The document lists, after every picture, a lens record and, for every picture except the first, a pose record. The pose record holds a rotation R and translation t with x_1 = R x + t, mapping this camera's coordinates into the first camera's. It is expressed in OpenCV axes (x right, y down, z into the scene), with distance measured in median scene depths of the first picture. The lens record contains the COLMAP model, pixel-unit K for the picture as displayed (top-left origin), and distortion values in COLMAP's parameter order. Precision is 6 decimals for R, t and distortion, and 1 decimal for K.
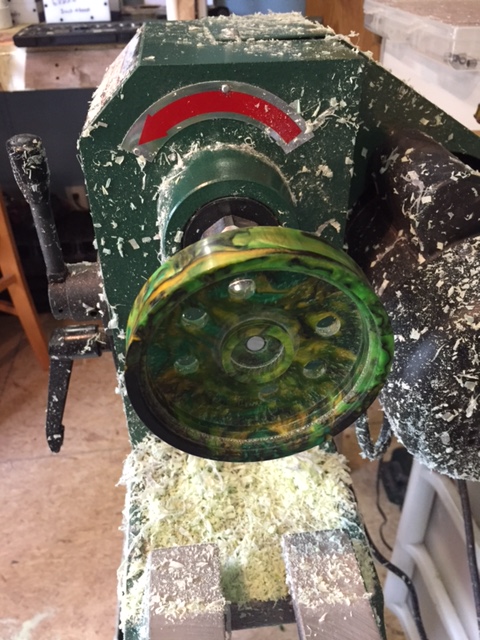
lens RADIAL K [[553.2, 0, 273.6], [0, 553.2, 322.3], [0, 0, 1]] dist [0.049145, -0.118926]
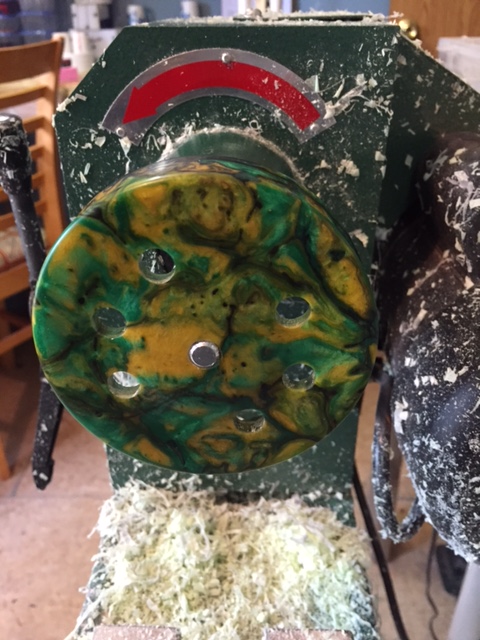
lens RADIAL K [[553.2, 0, 273.6], [0, 553.2, 322.3], [0, 0, 1]] dist [0.049145, -0.118926]
pose [[0.989207, 0.066500, -0.130564, 0.101745], [-0.079758, 0.991878, -0.099081, 0.039835], [0.122915, 0.108425, 0.986477, 0.205370]]
